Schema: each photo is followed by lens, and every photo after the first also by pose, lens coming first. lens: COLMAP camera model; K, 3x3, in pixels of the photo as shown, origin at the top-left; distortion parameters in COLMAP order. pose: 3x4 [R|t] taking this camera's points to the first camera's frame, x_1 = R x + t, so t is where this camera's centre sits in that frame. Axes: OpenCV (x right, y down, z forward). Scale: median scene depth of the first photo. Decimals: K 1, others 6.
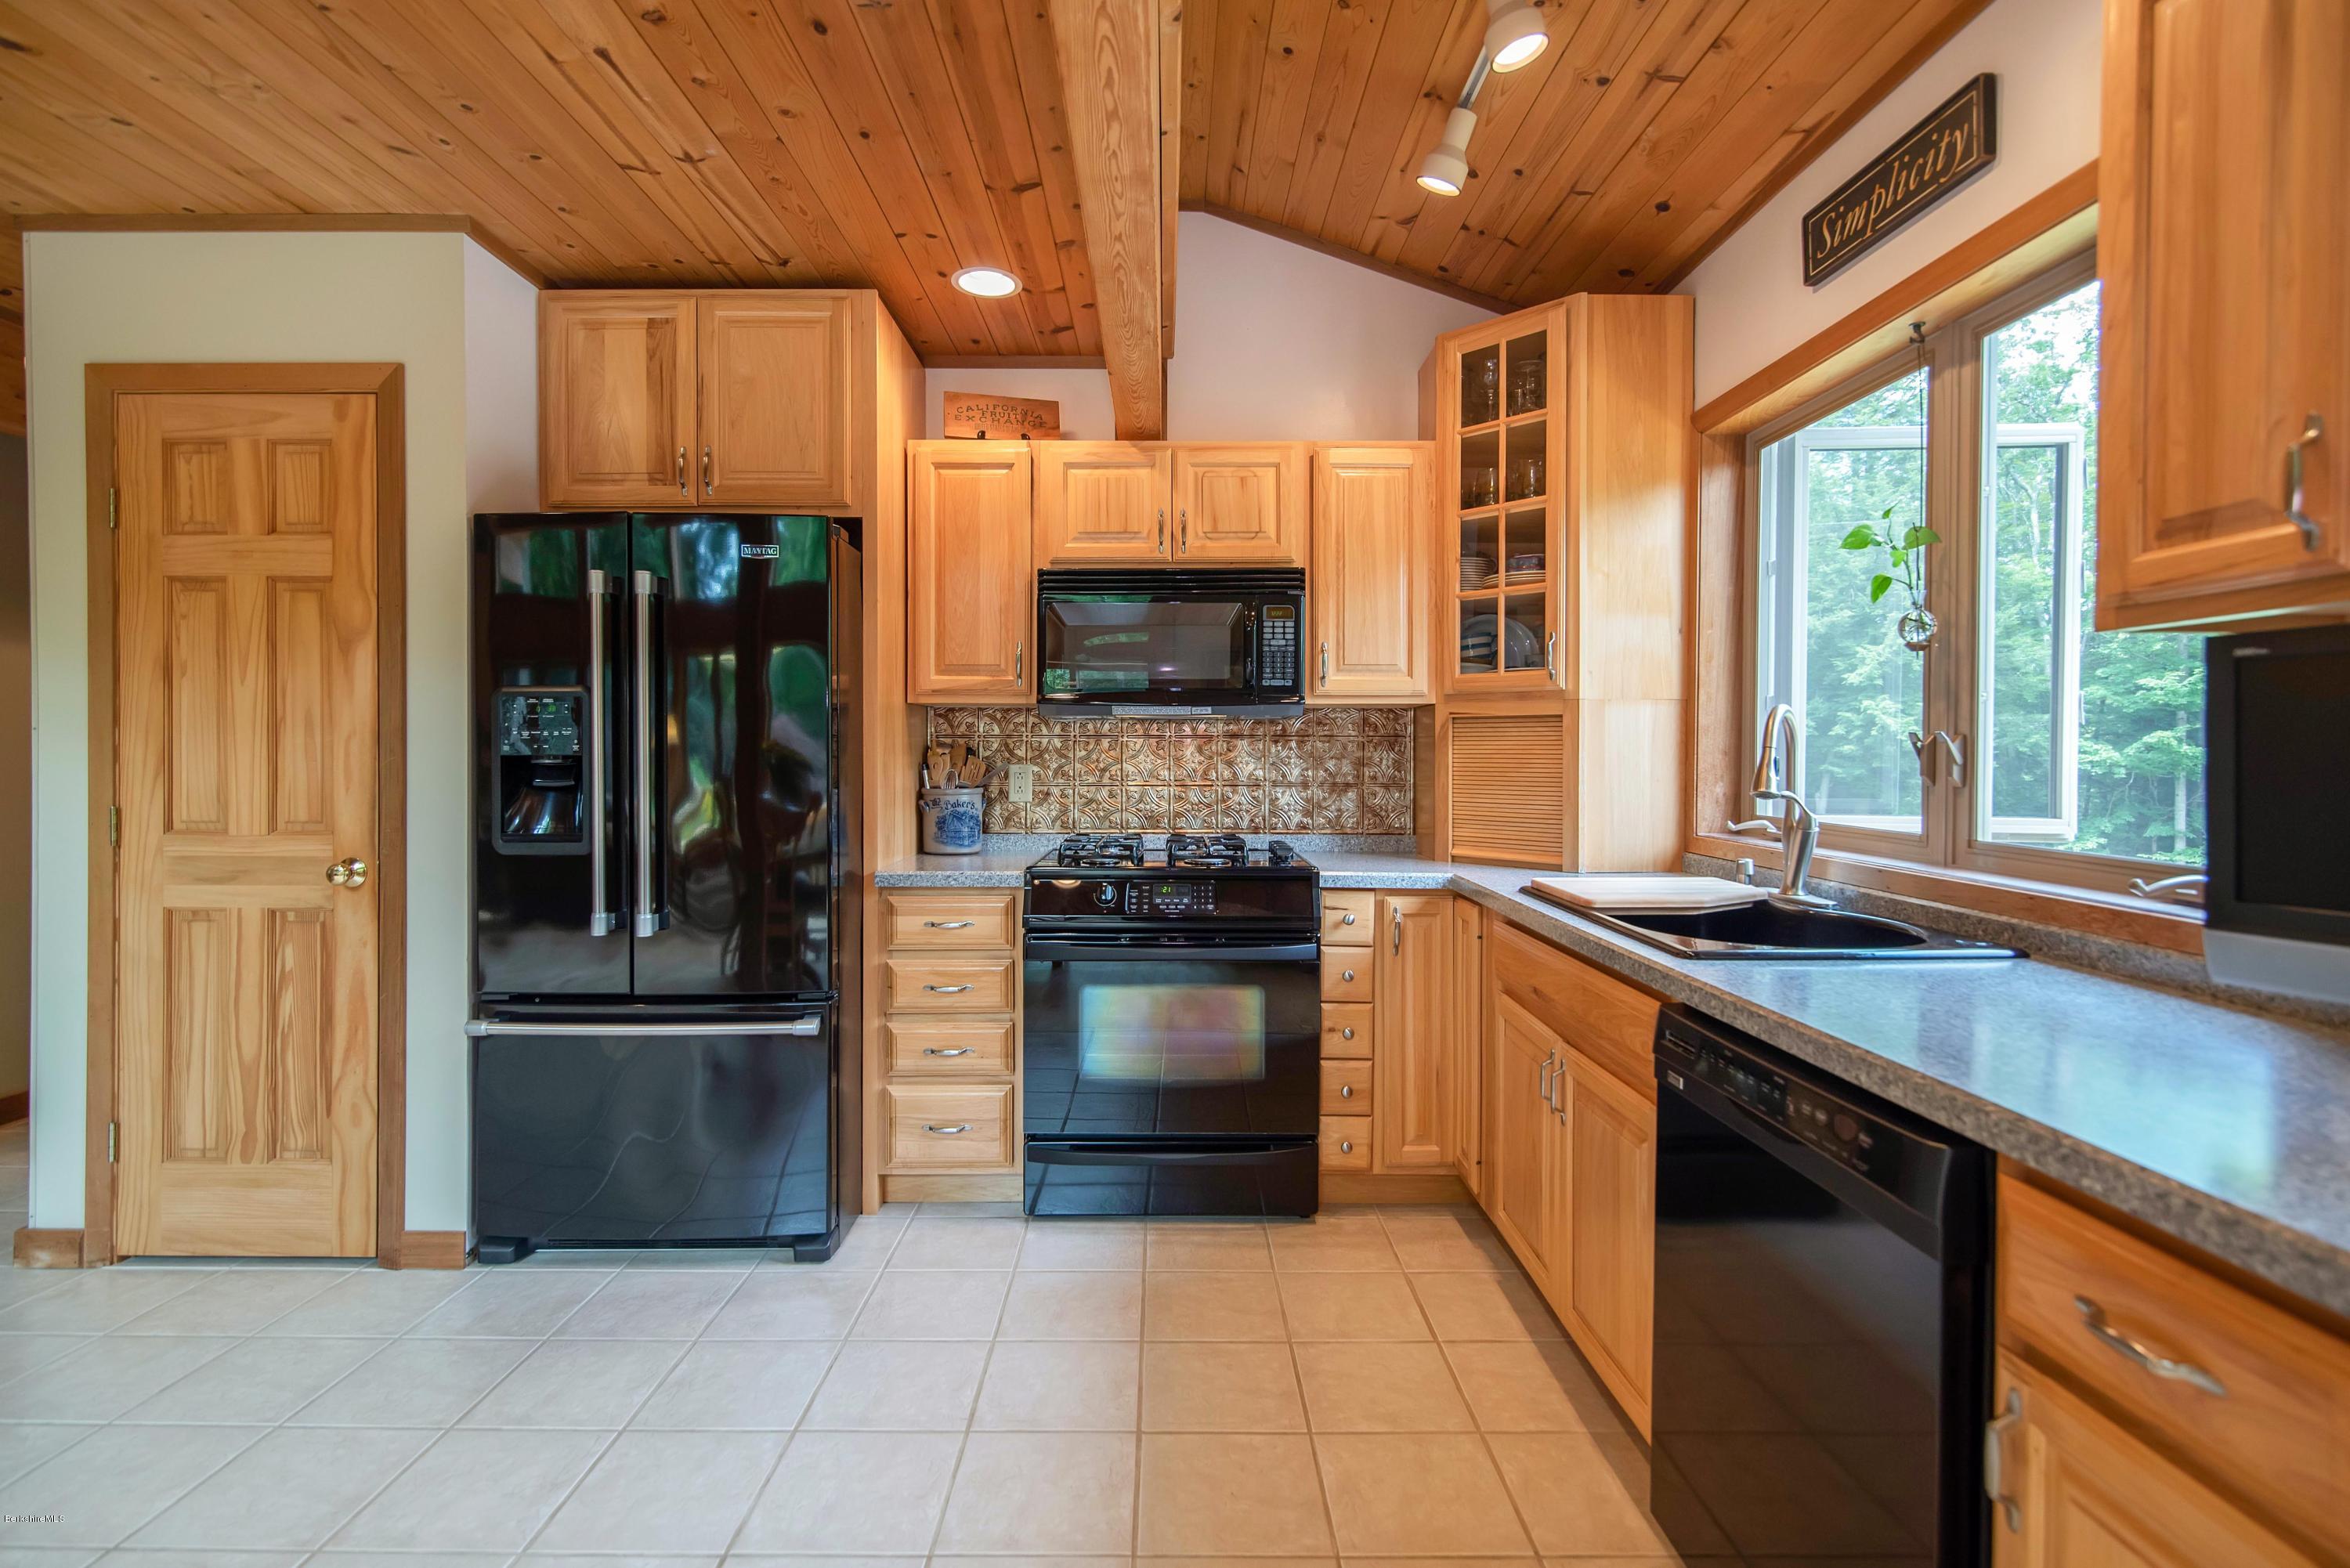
lens RADIAL K [[1099.9, 0, 1174.6], [0, 1099.9, 765.6], [0, 0, 1]] dist [-0.006958, -0.000666]
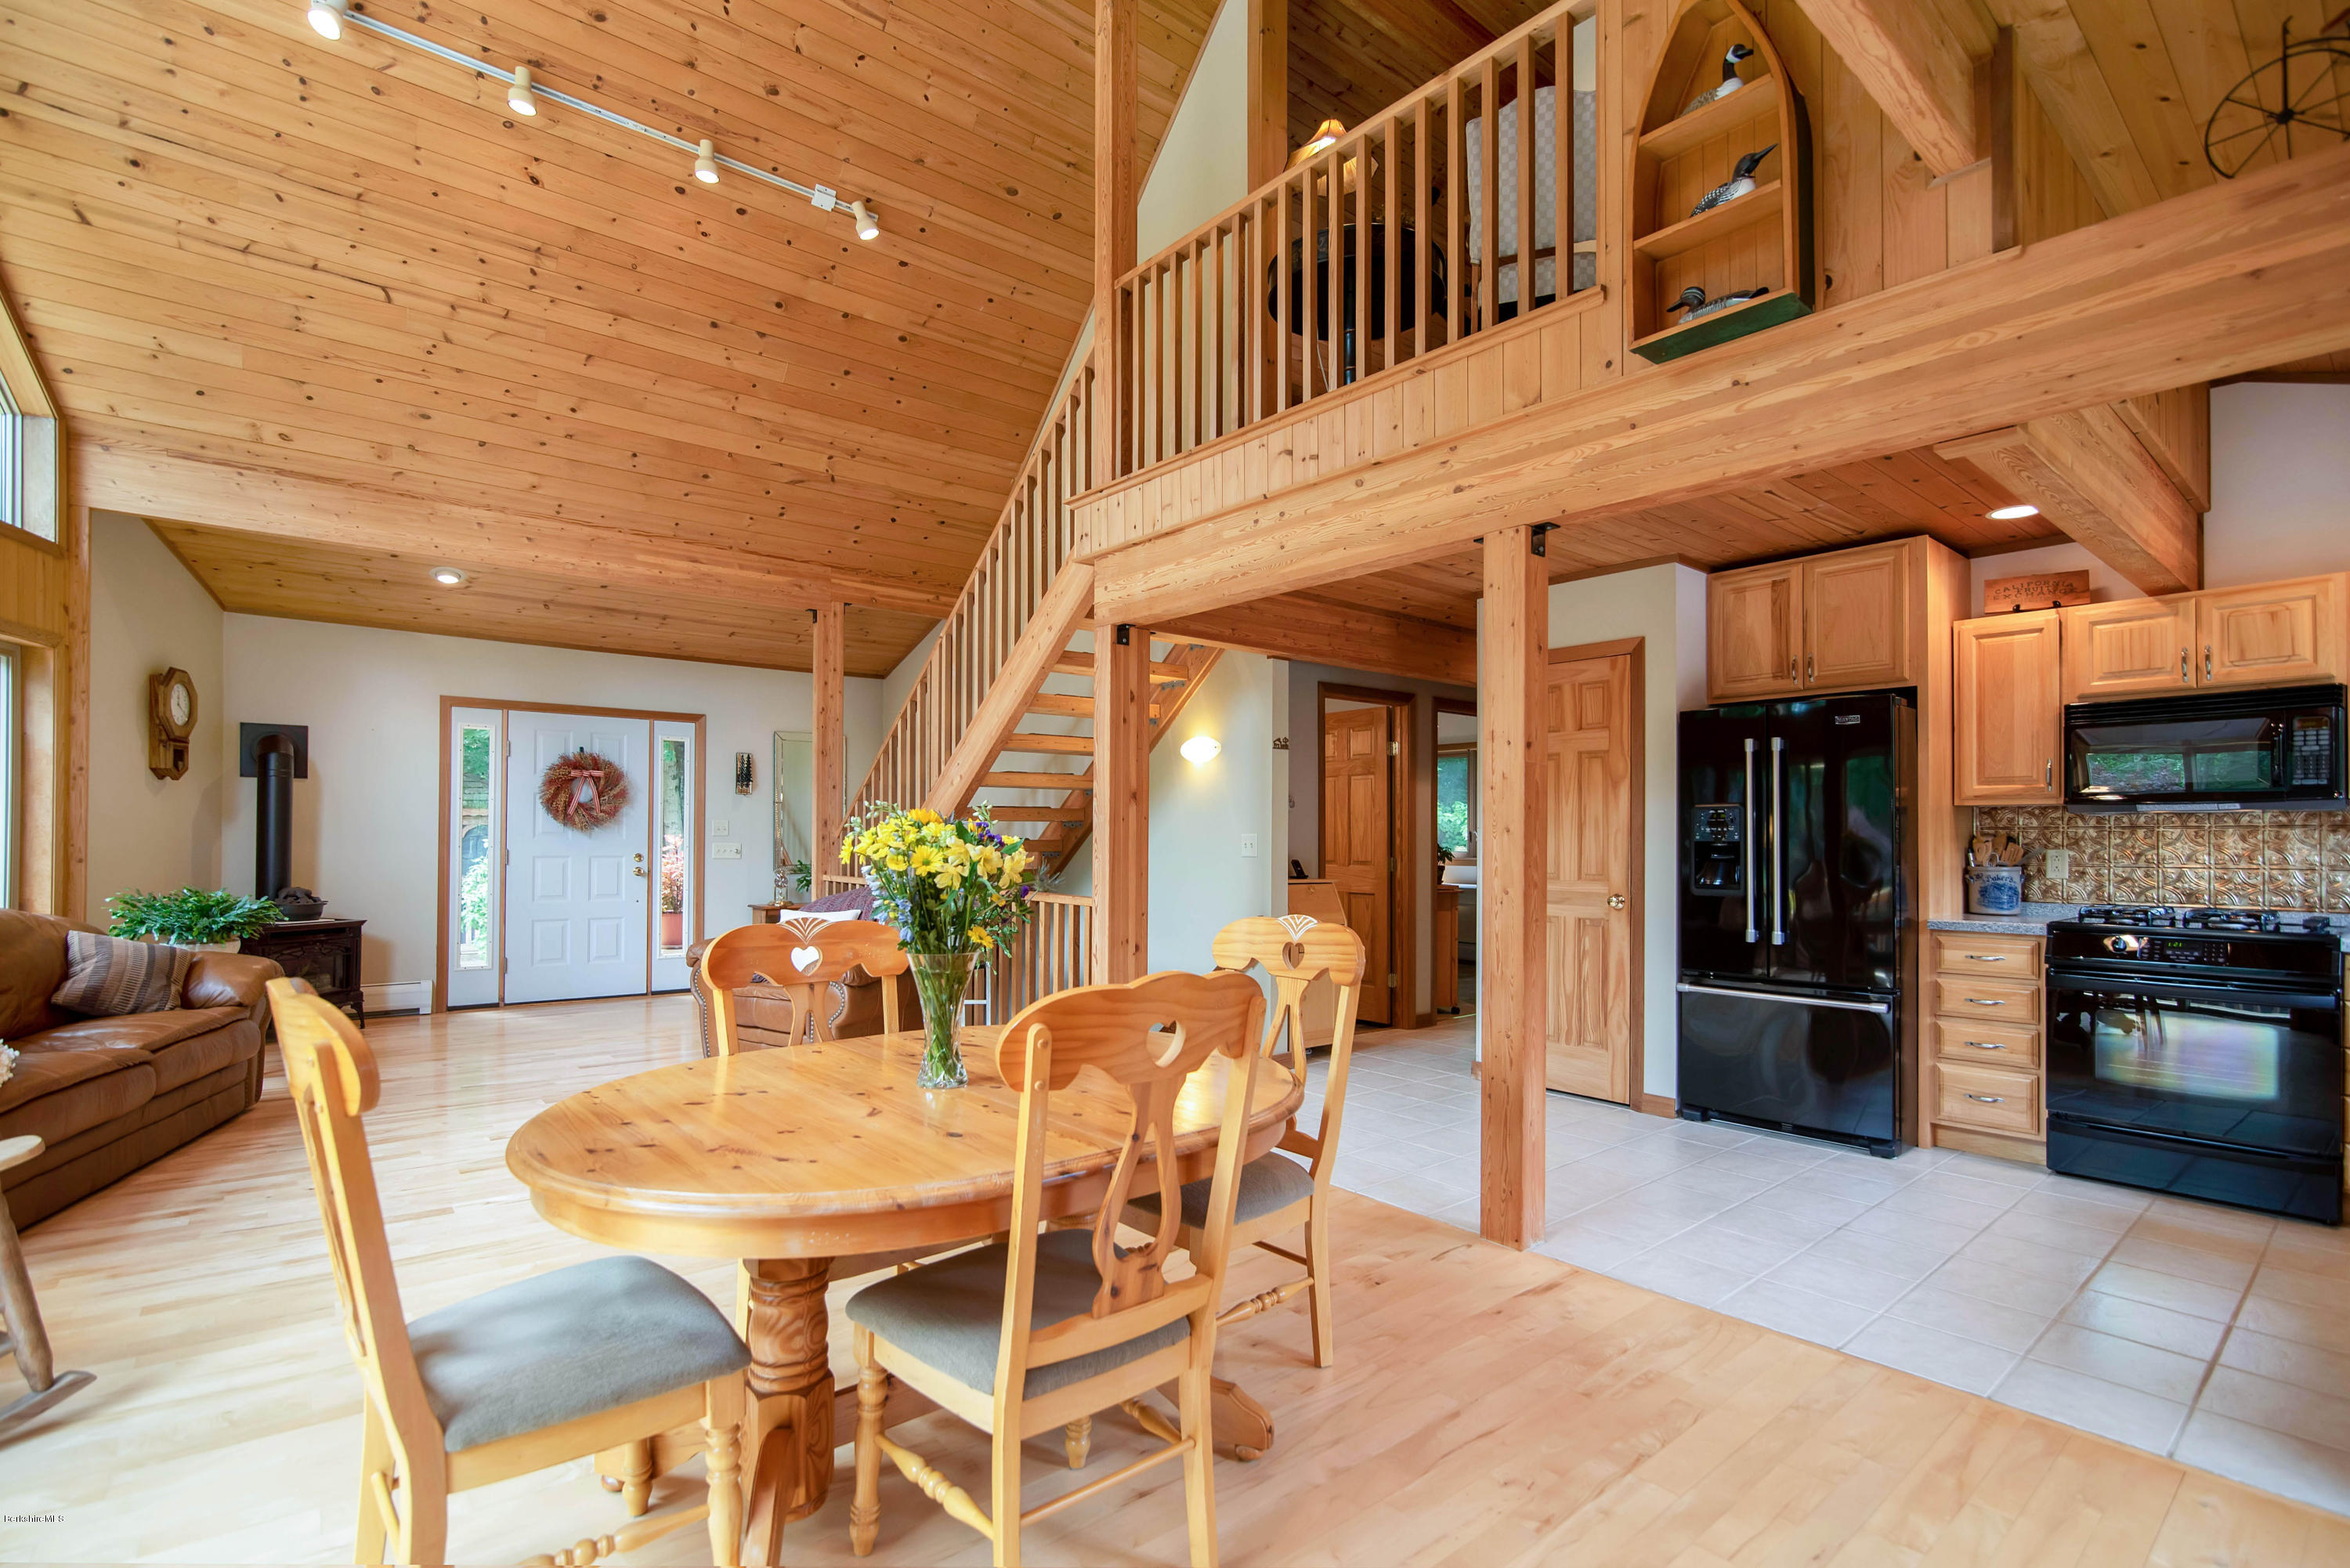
lens RADIAL K [[1115.6, 0, 1216.9], [0, 1115.6, 824.4], [0, 0, 1]] dist [-0.004269, -0.000758]
pose [[0.661885, -0.009024, -0.749551, 0.226520], [-0.012106, 0.999668, -0.022725, 0.013297], [0.749508, 0.024116, 0.661556, -0.737170]]
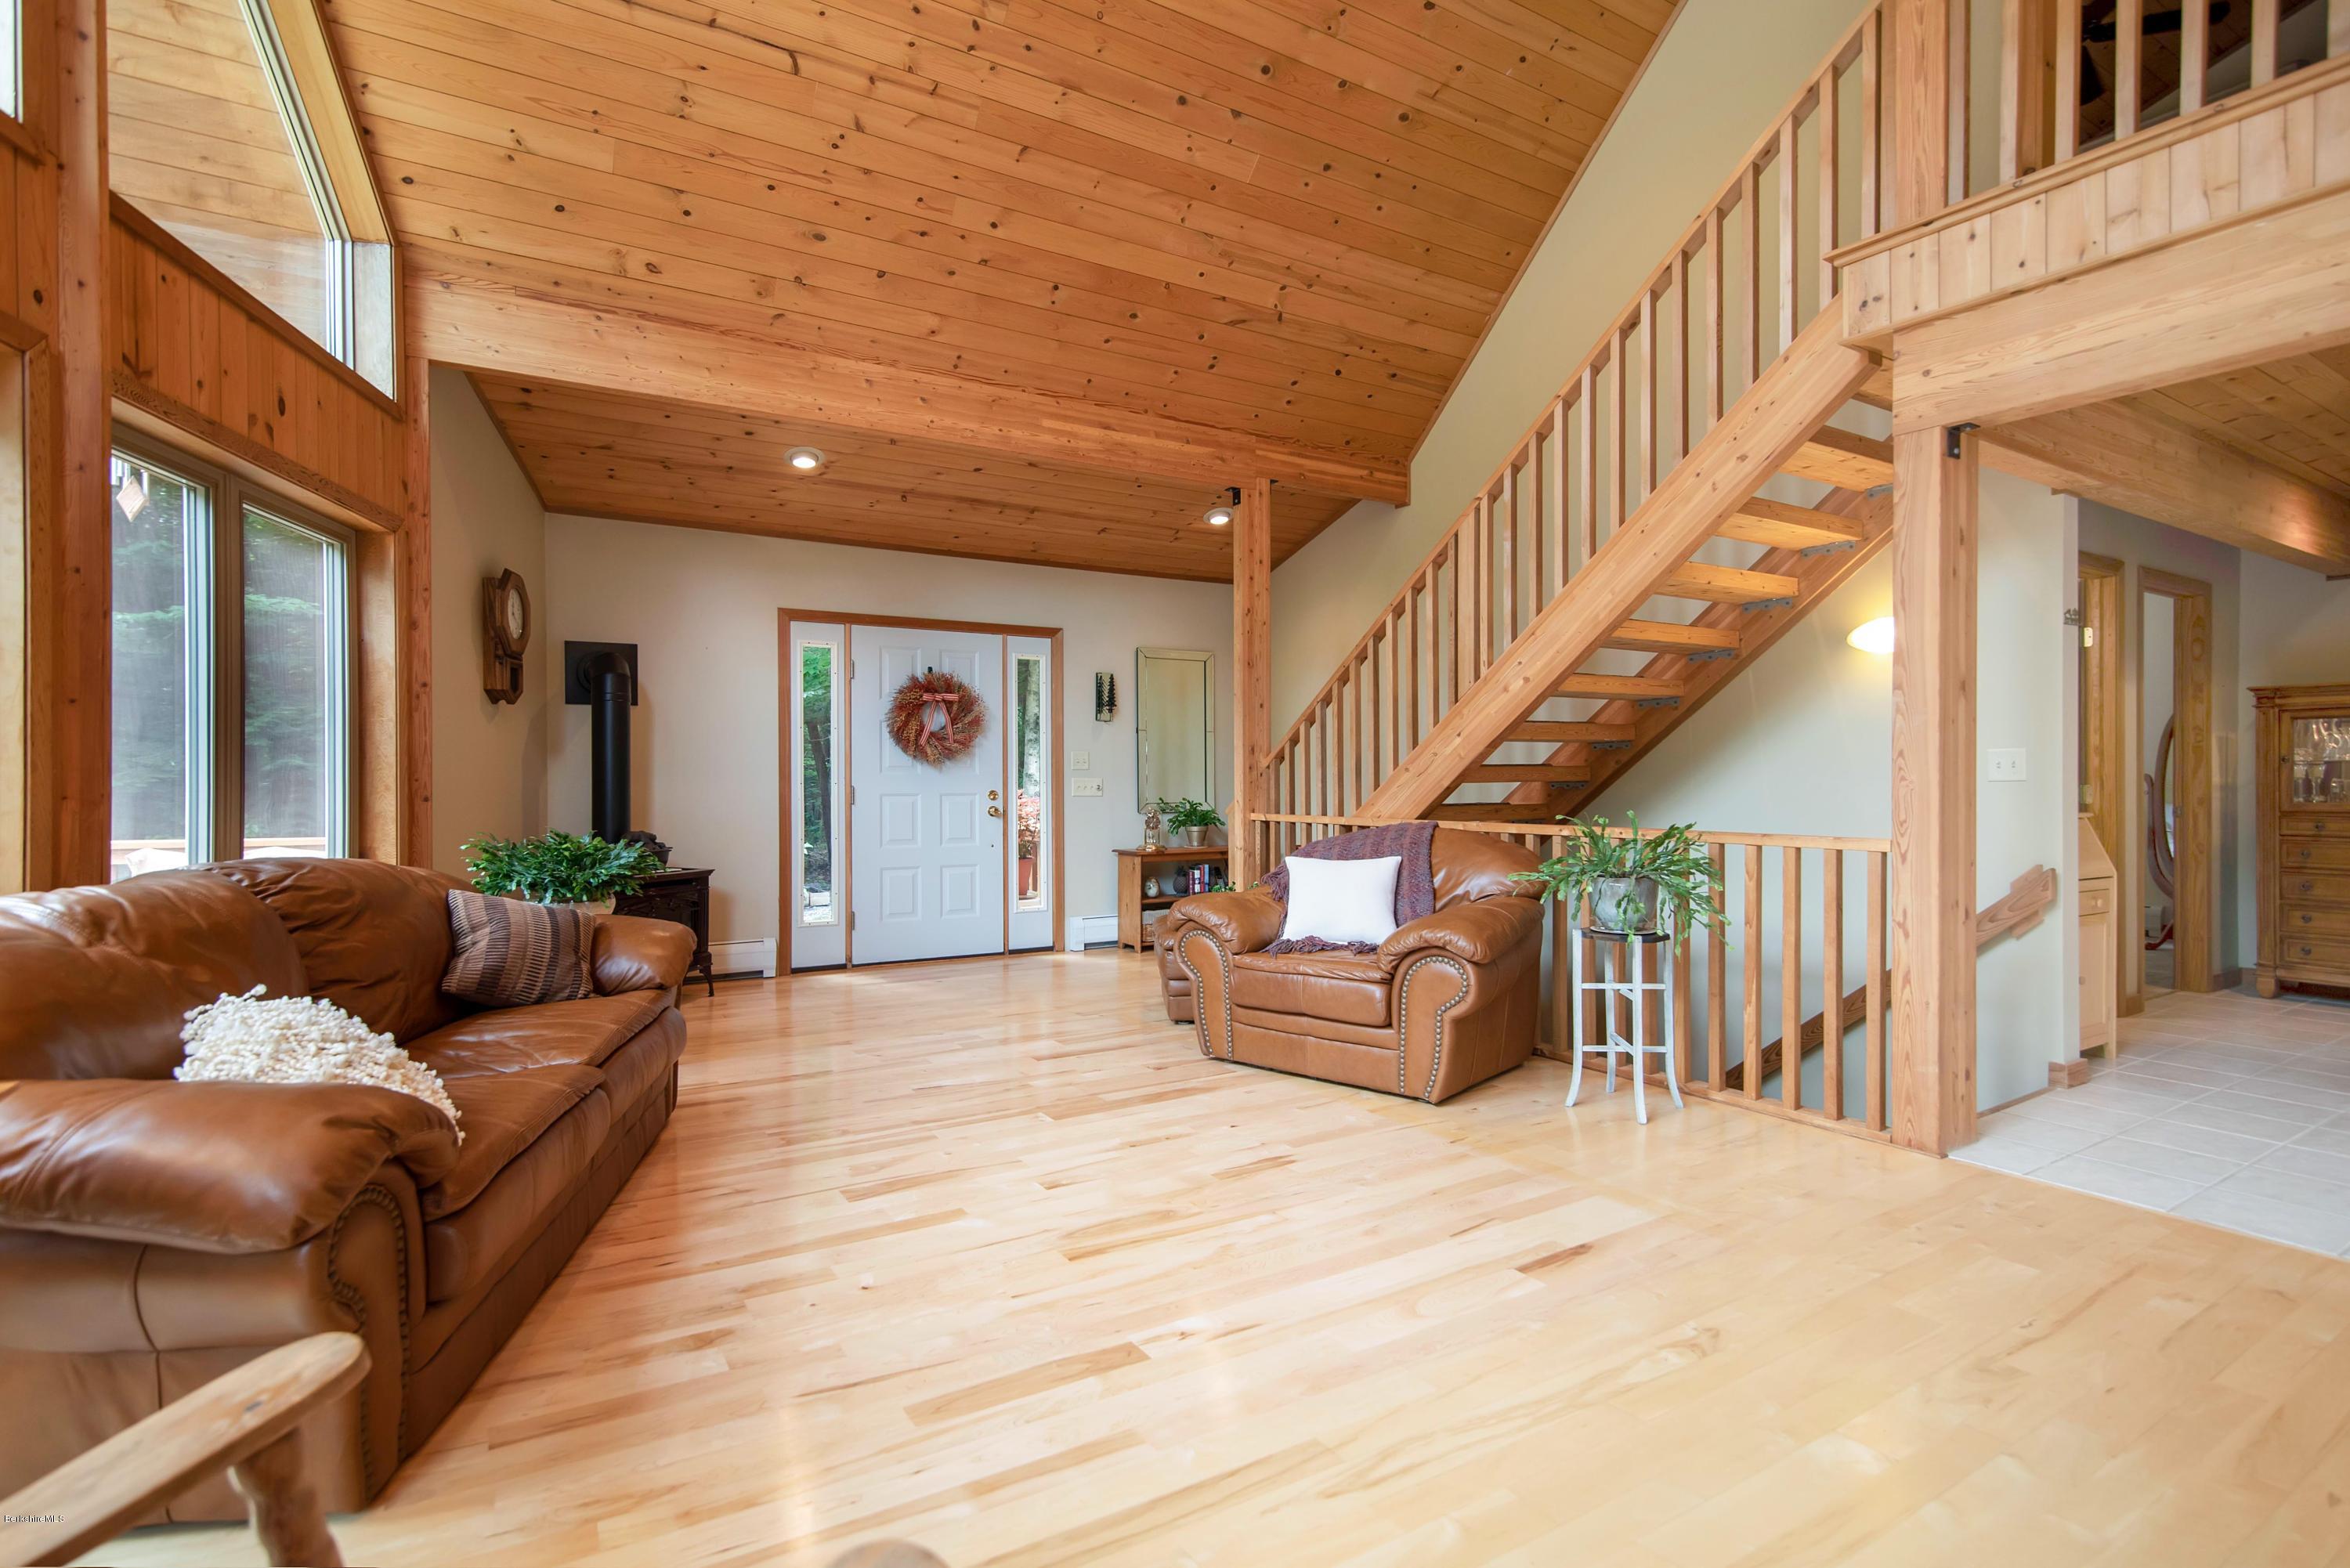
lens RADIAL K [[1112.0, 0, 1292.4], [0, 1112.0, 778.6], [0, 0, 1]] dist [-0.003360, -0.000657]
pose [[0.603410, -0.005621, -0.797411, -0.665177], [-0.004830, 0.999931, -0.010704, 0.042257], [0.797417, 0.010311, 0.603341, -0.935919]]
